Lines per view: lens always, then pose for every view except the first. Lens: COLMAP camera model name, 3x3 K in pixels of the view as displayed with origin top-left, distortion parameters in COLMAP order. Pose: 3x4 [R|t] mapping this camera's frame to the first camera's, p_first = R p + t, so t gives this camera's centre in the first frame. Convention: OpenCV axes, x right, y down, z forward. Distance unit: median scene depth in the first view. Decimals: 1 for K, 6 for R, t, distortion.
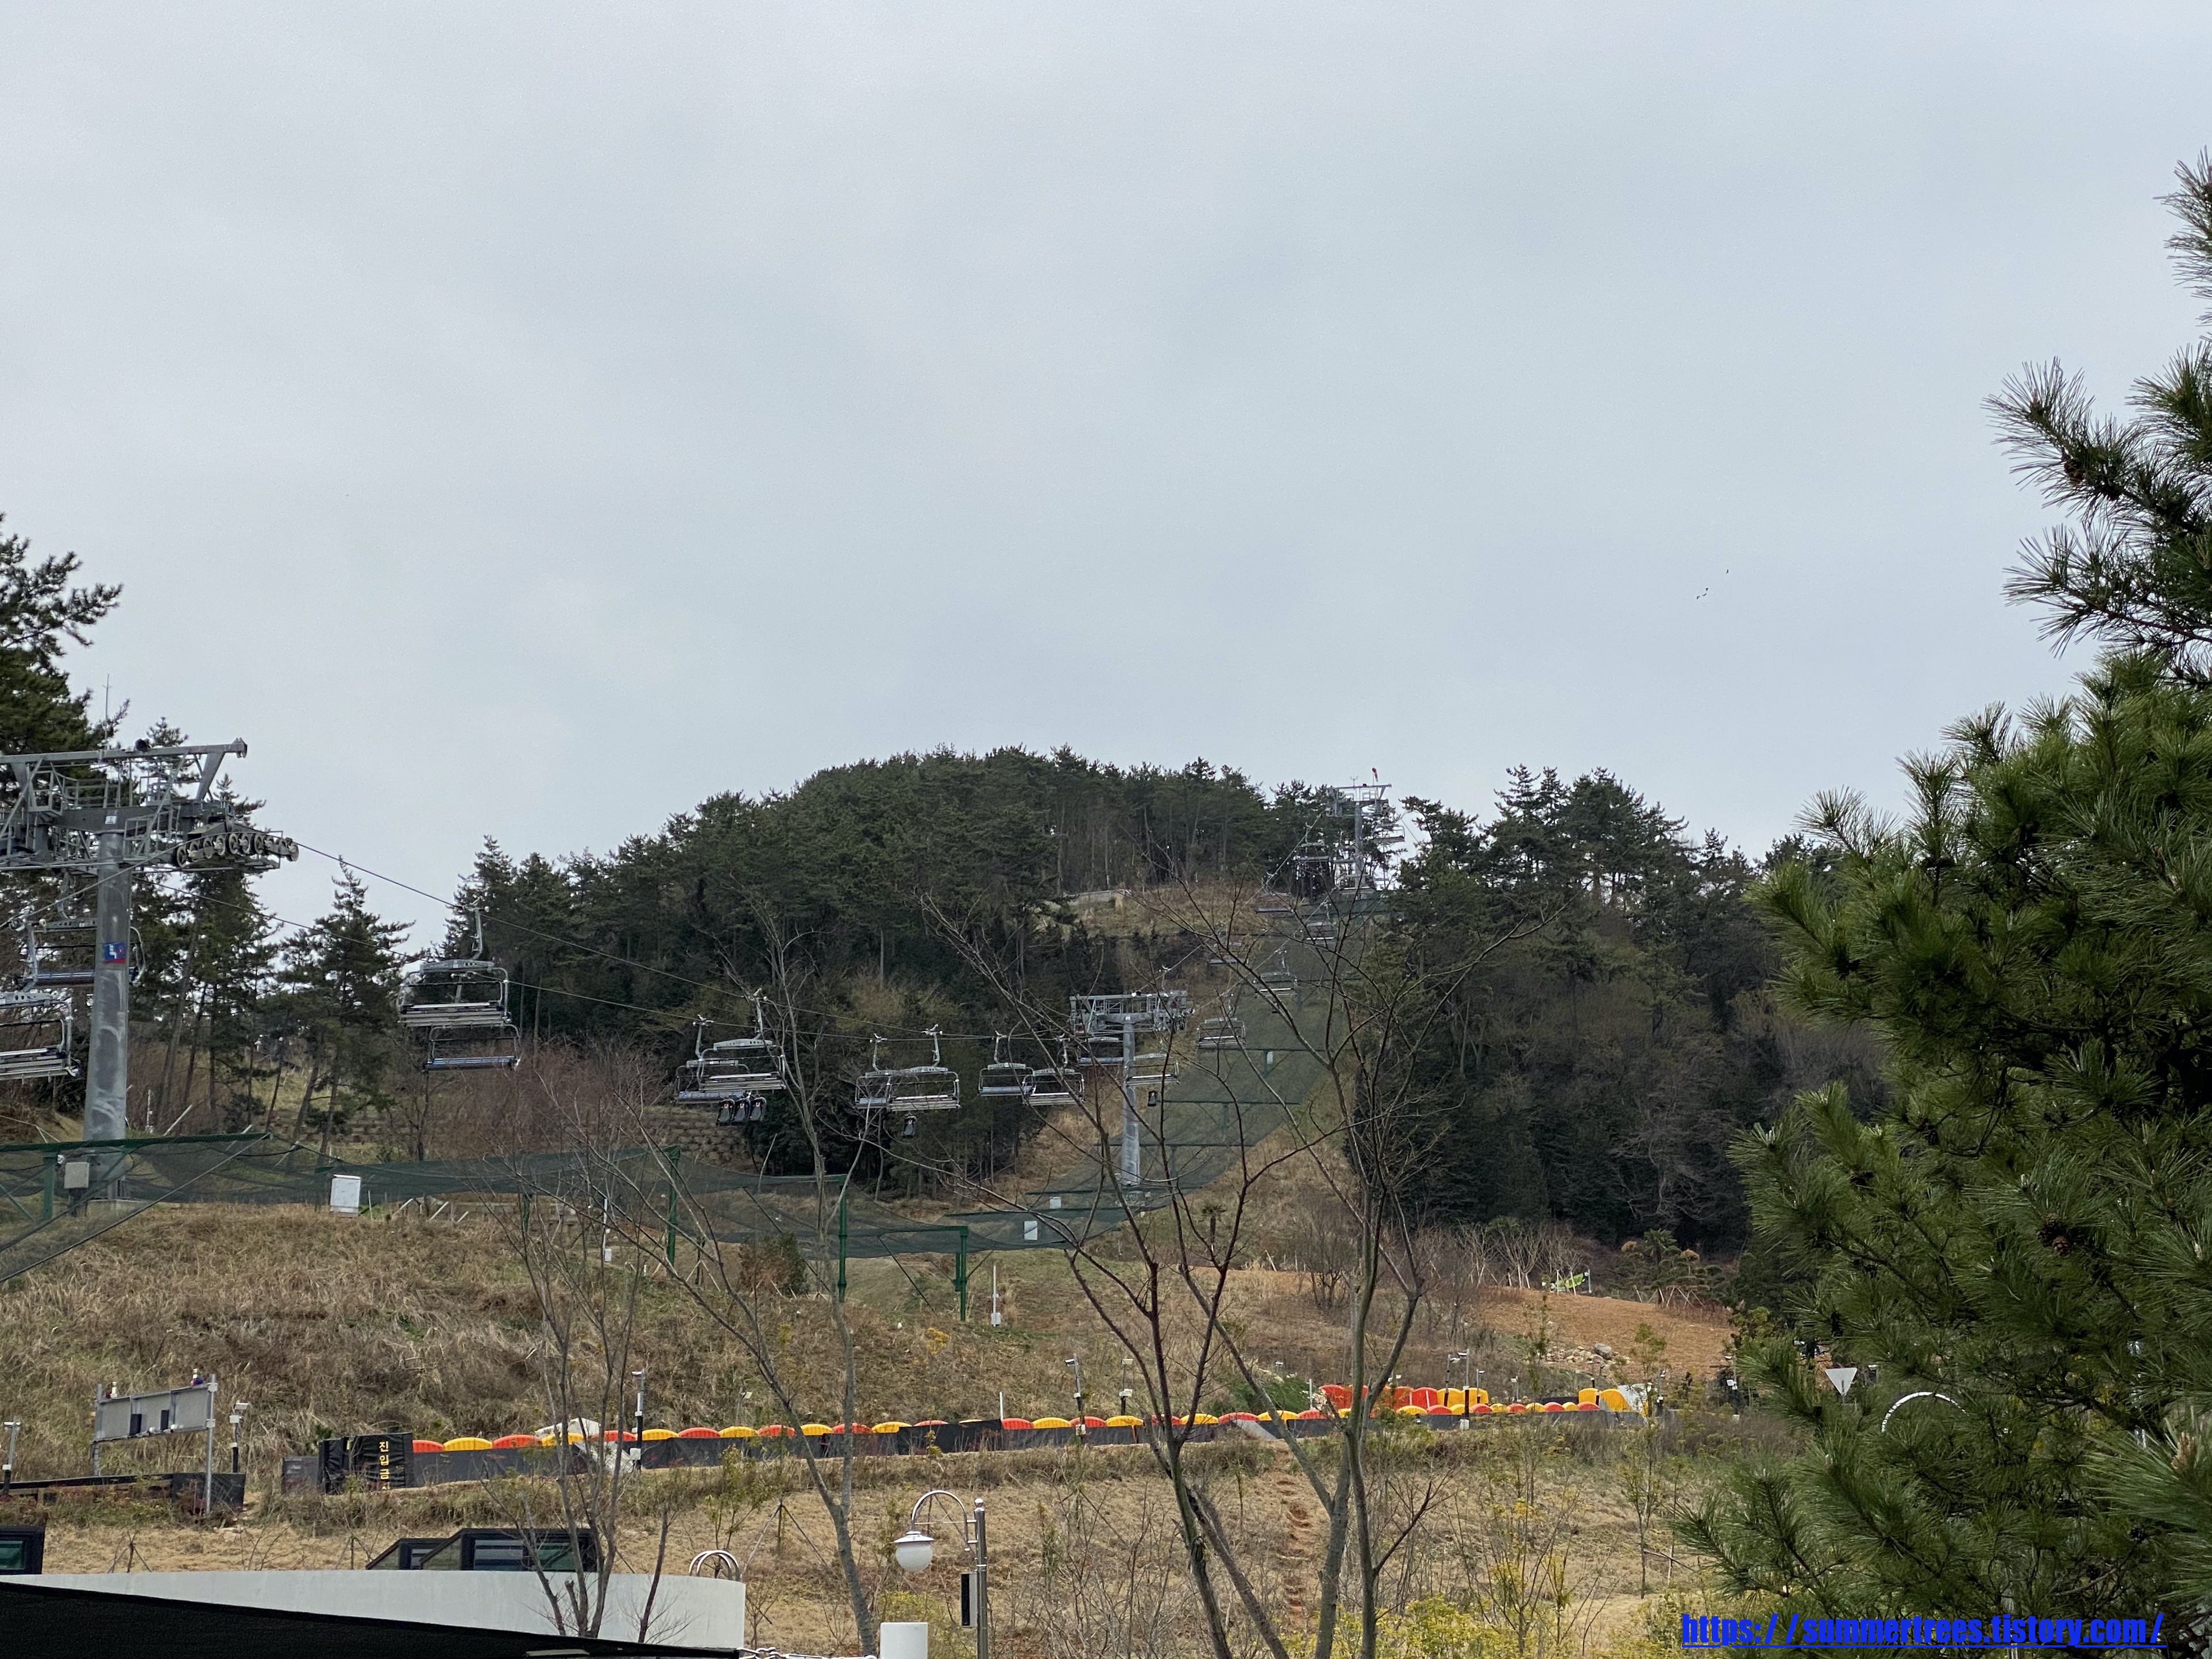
lens RADIAL K [[3398.4, 0, 1093.9], [0, 3398.4, 824.6], [0, 0, 1]] dist [0.104620, 0.000000]
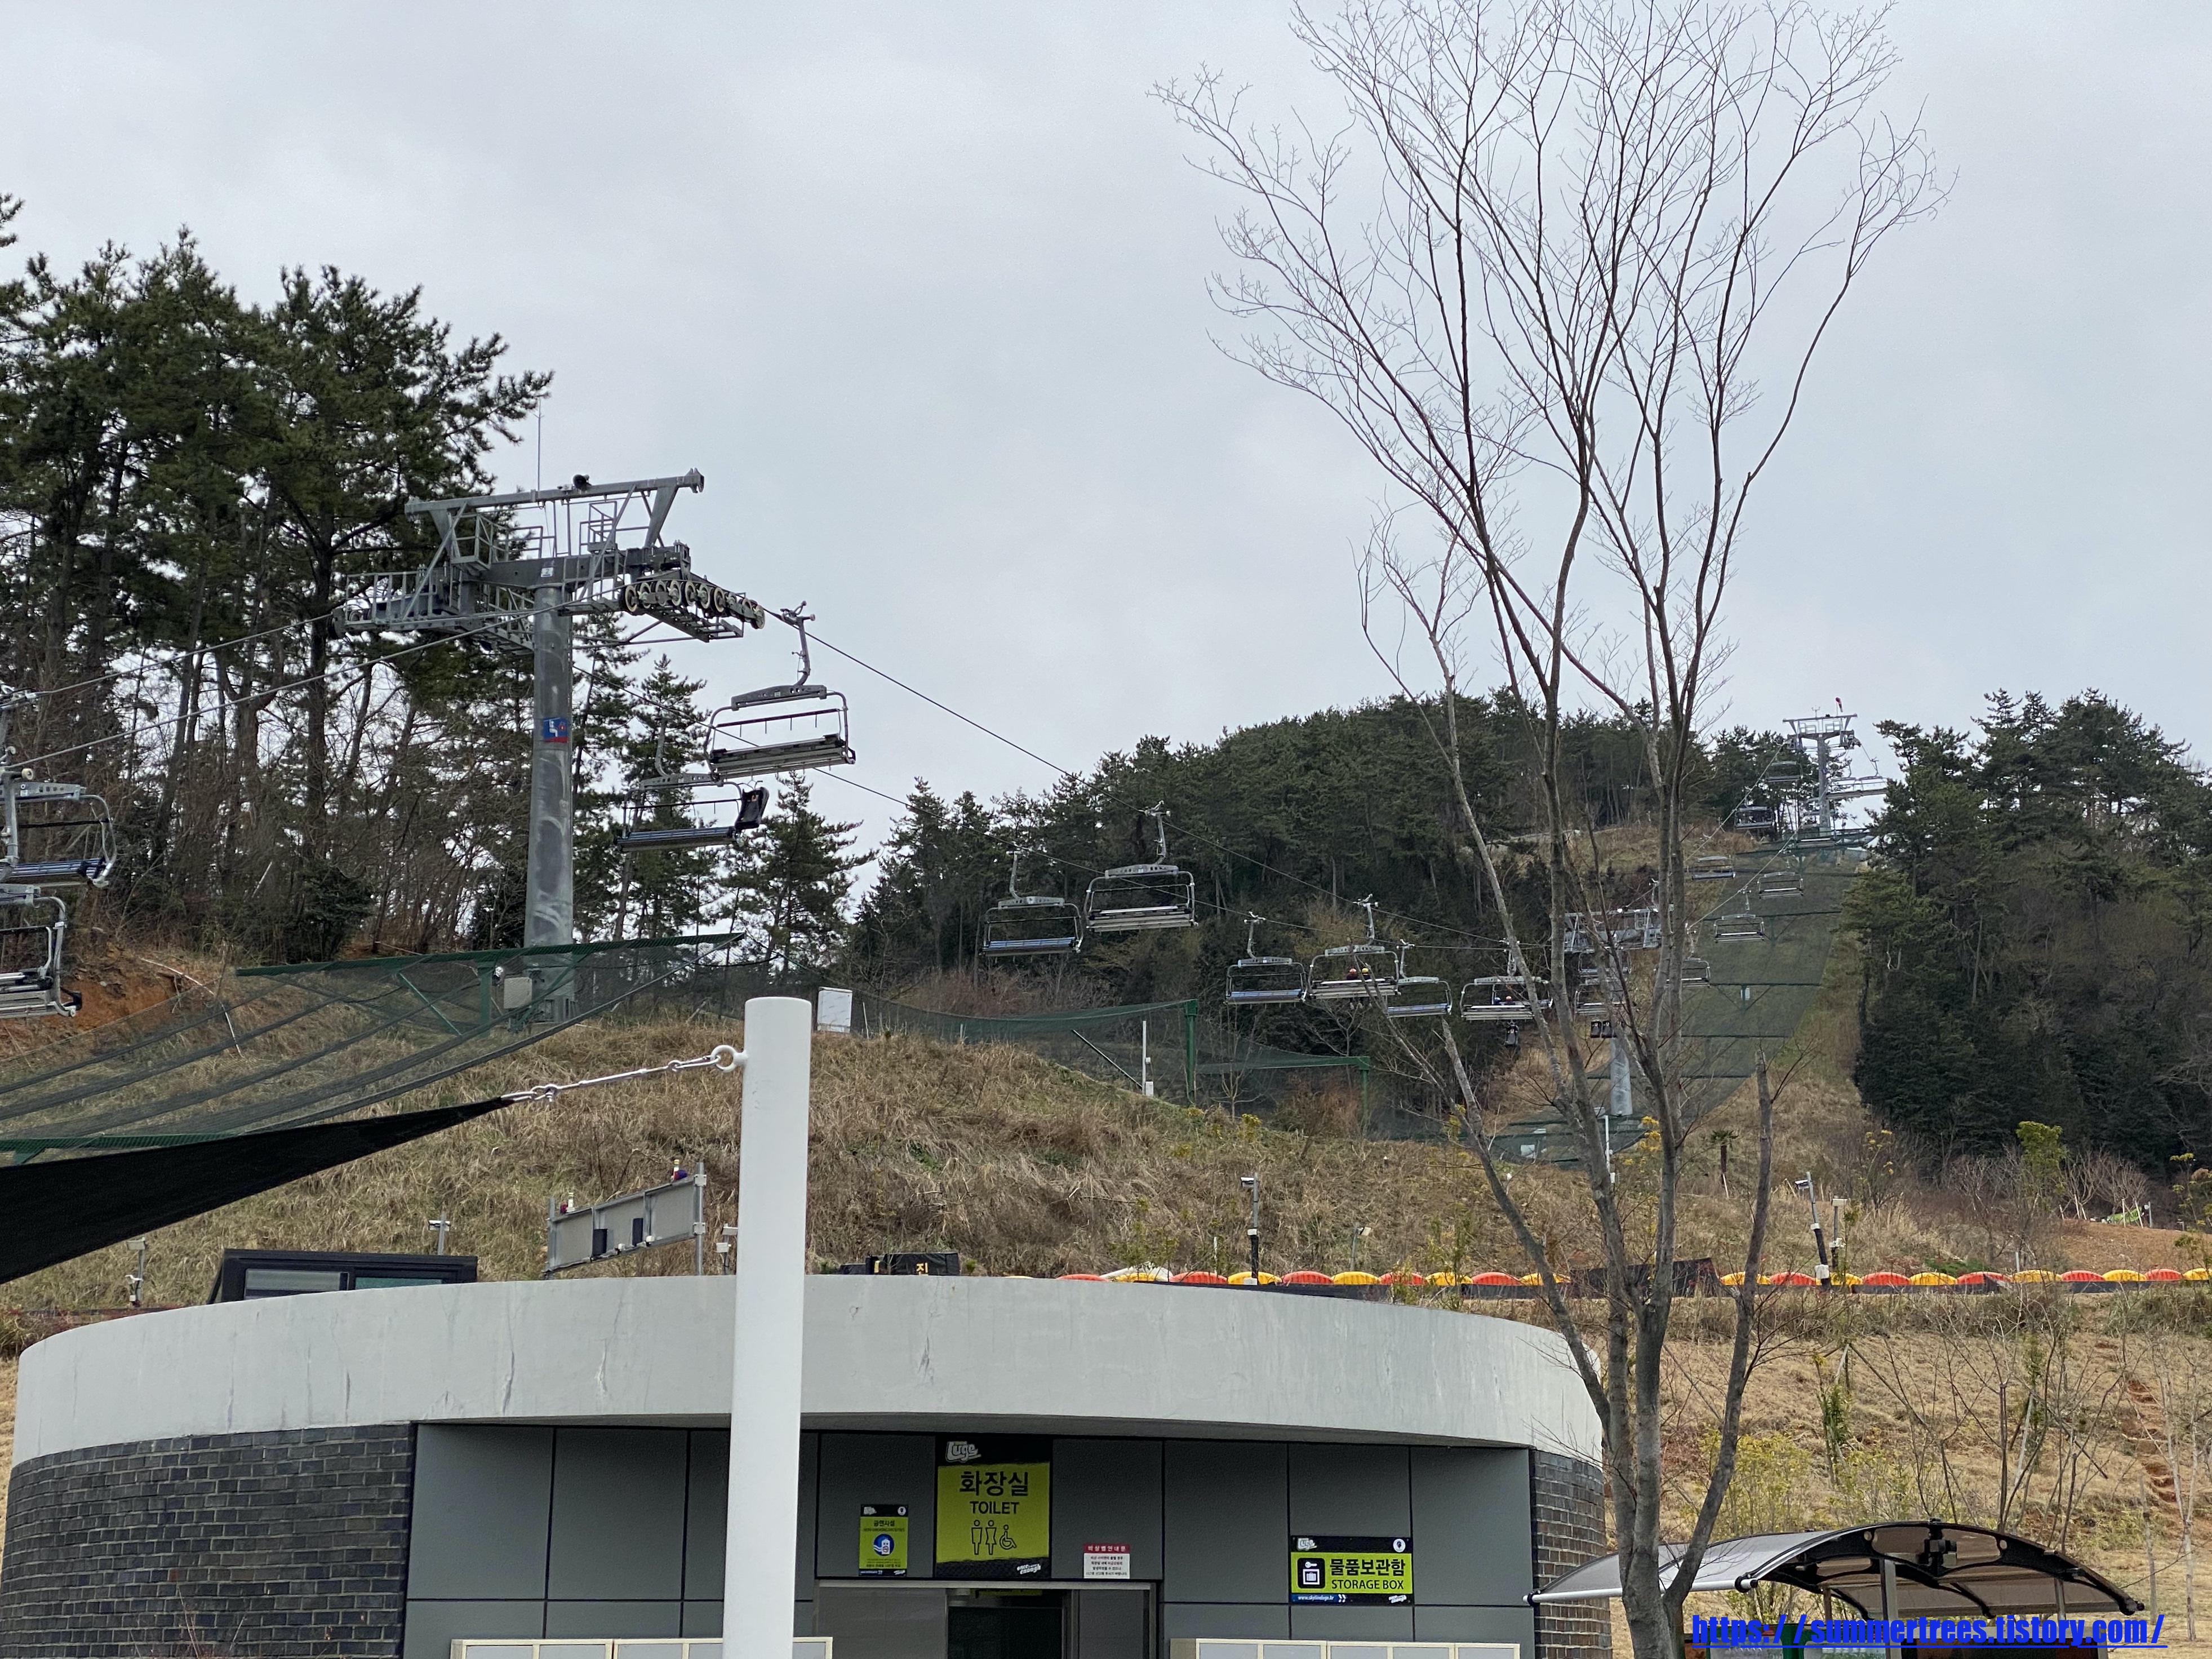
lens RADIAL K [[3398.5, 0, 1110.2], [0, 3398.5, 836.2], [0, 0, 1]] dist [0.104620, 0.000000]
pose [[0.993264, -0.017644, -0.114523, -0.028052], [0.018649, 0.999796, 0.007714, 0.028871], [0.114363, -0.009798, 0.993391, 0.094182]]
